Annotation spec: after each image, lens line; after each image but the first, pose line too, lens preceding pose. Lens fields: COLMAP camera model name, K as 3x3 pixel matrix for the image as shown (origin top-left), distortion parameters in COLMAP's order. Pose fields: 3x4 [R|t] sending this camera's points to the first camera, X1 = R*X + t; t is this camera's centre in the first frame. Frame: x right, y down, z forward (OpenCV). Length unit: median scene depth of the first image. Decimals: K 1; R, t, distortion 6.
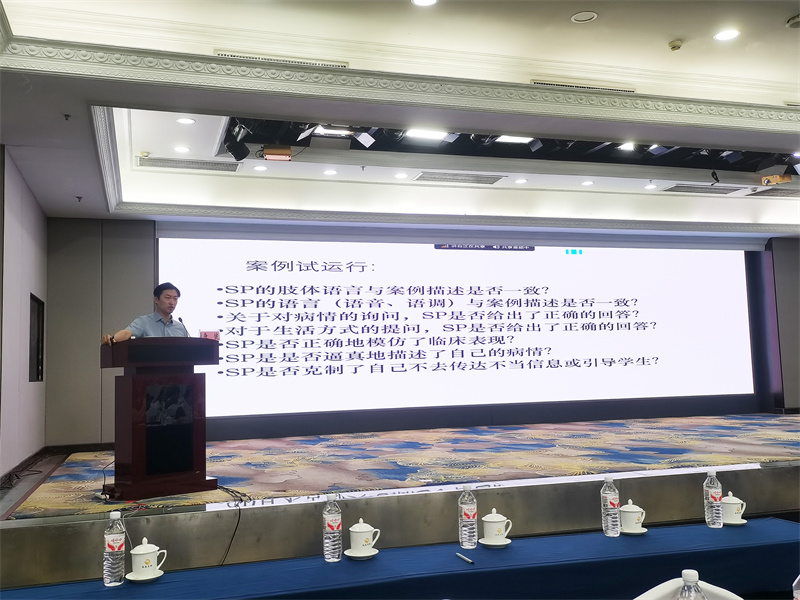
lens RADIAL K [[797.9, 0, 405.1], [0, 797.9, 301.9], [0, 0, 1]] dist [0.070636, -0.015542]
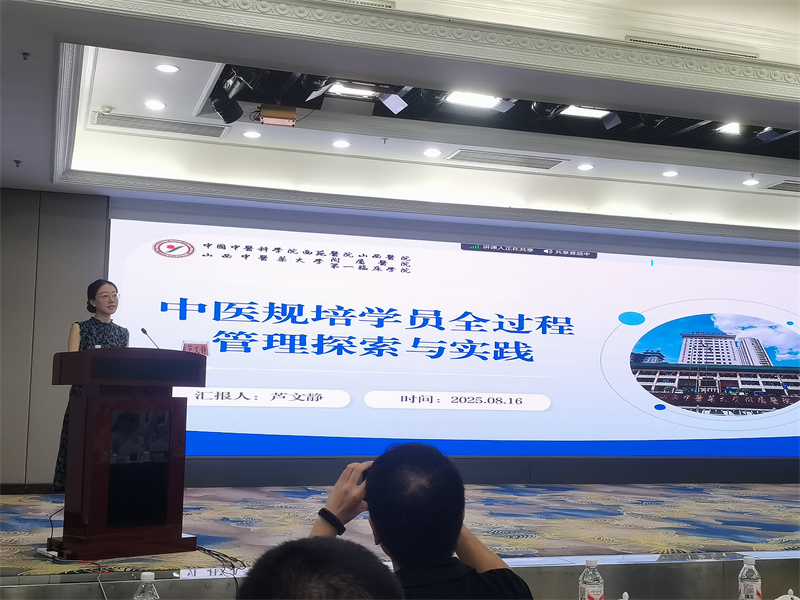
lens RADIAL K [[1038.8, 0, 404.1], [0, 1038.8, 302.2], [0, 0, 1]] dist [0.072778, -0.025431]
pose [[0.998909, 0.045727, 0.009441, -0.040128], [-0.045576, 0.998839, -0.015623, 0.002947], [-0.010145, 0.015175, 0.999833, 0.002049]]
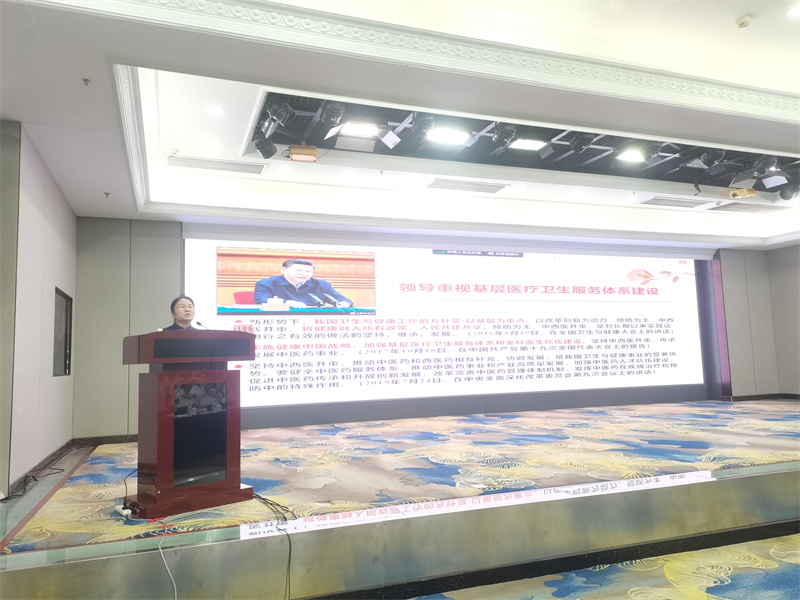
lens RADIAL K [[607.5, 0, 398.4], [0, 607.5, 299.7], [0, 0, 1]] dist [0.053716, -0.042962]
pose [[0.998986, 0.003218, 0.044902, -0.072375], [-0.002522, 0.999876, -0.015541, 0.014115], [-0.044947, 0.015412, 0.998871, 0.215533]]
